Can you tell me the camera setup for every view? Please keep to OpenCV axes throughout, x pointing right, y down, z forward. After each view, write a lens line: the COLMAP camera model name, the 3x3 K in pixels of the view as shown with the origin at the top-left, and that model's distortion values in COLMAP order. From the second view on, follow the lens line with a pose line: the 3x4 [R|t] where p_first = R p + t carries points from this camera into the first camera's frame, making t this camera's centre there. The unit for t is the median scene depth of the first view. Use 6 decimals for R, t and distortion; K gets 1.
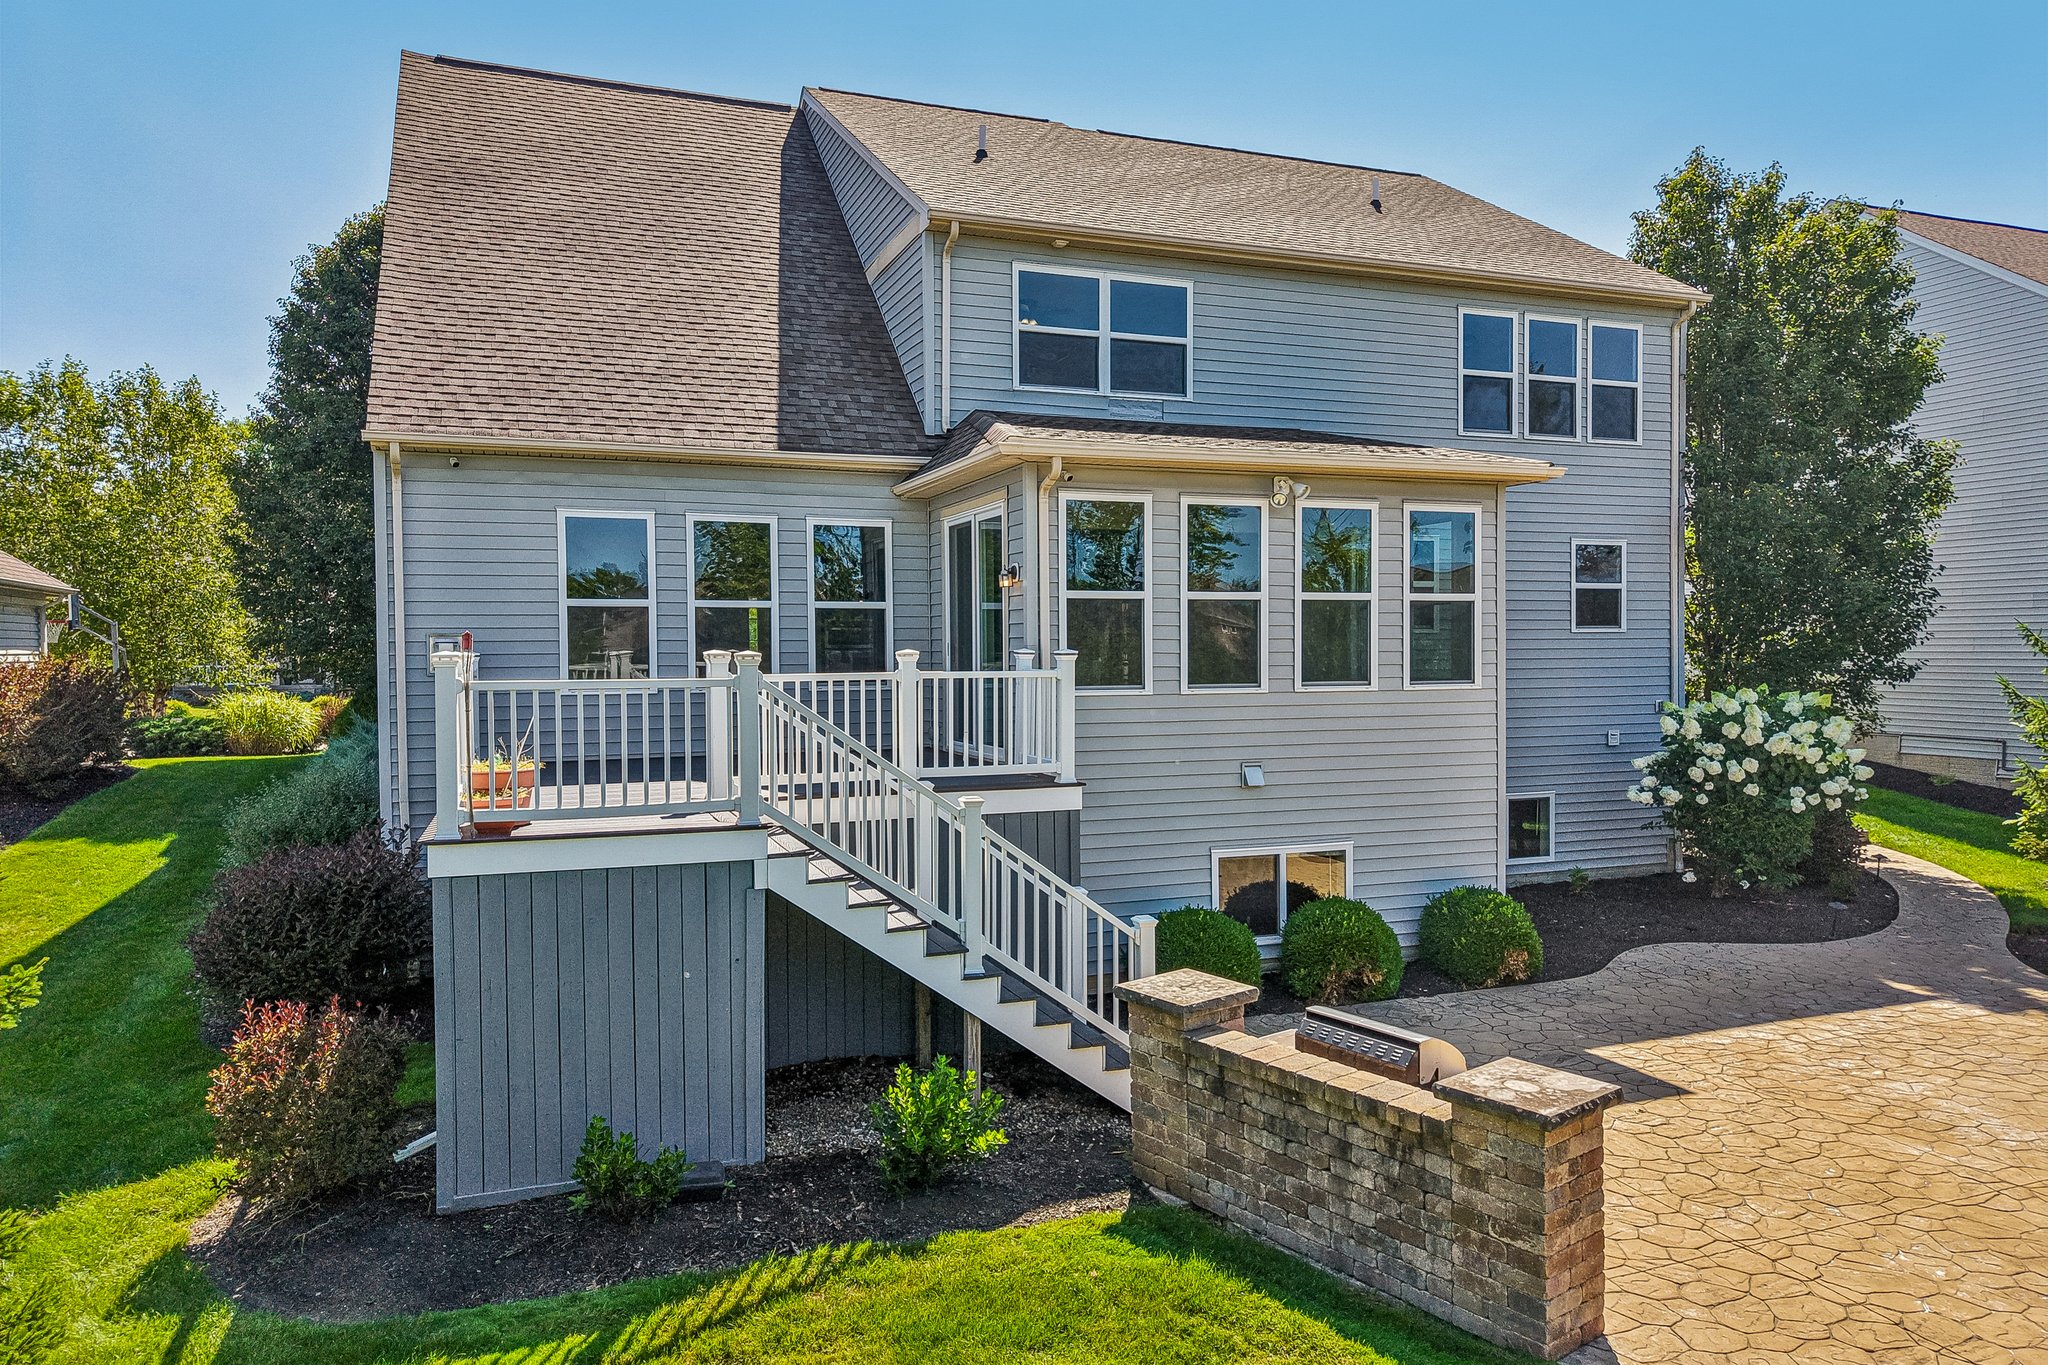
lens RADIAL K [[1373.9, 0, 1020.1], [0, 1373.9, 690.1], [0, 0, 1]] dist [0.005993, -0.008926]
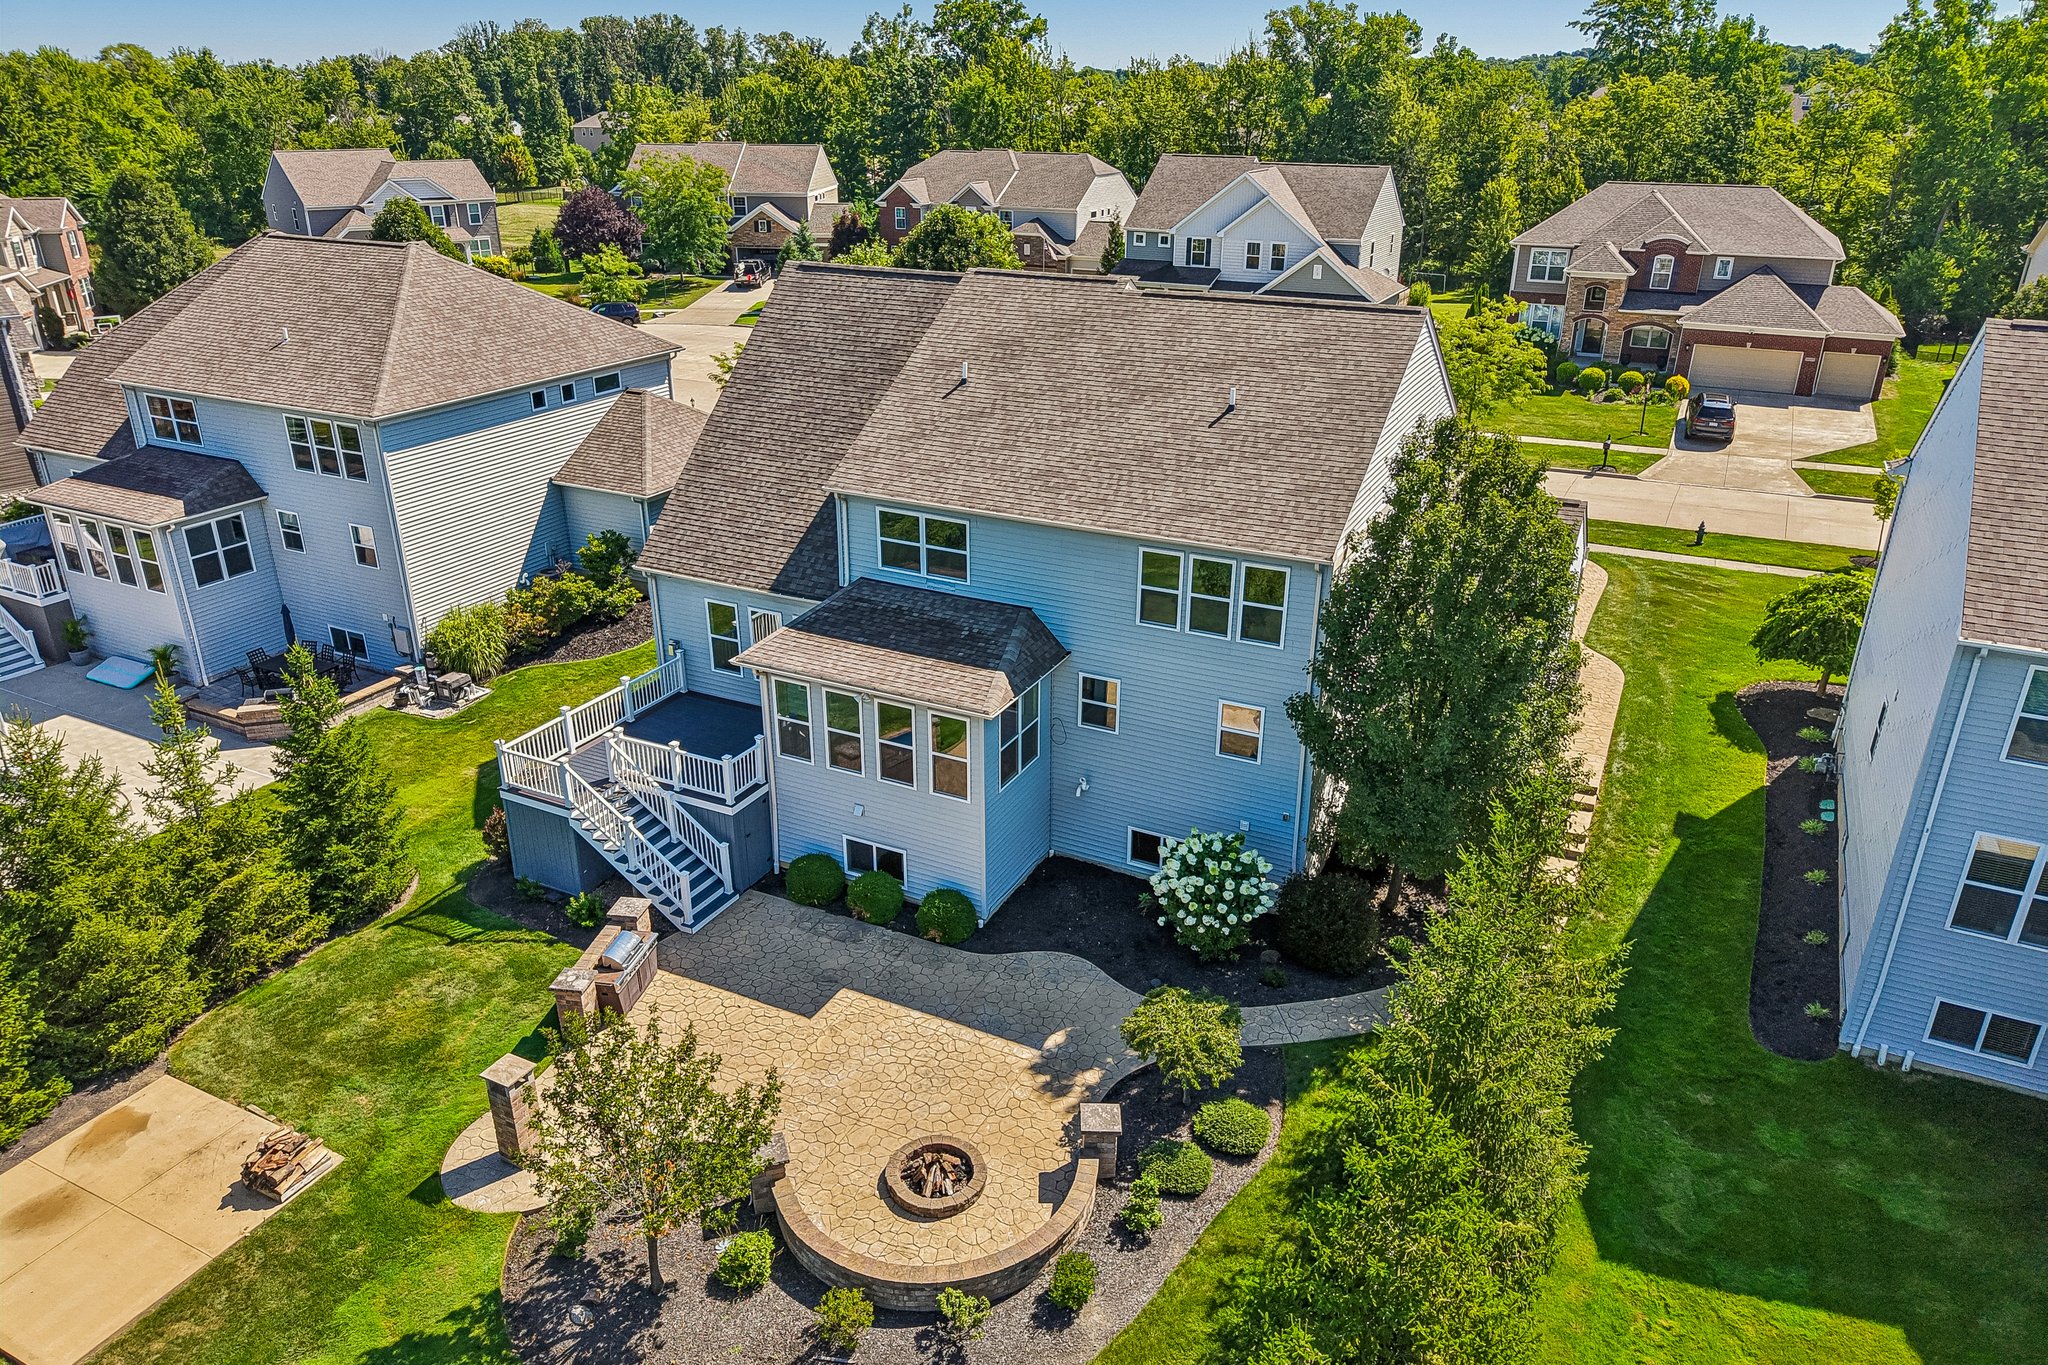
lens RADIAL K [[1373.9, 0, 1024.4], [0, 1373.9, 676.5], [0, 0, 1]] dist [0.005993, -0.008926]
pose [[0.680061, 0.297961, -0.669878, 1.525668], [-0.030026, 0.924244, 0.380620, -0.848445], [0.732541, -0.238731, 0.637489, -0.122169]]
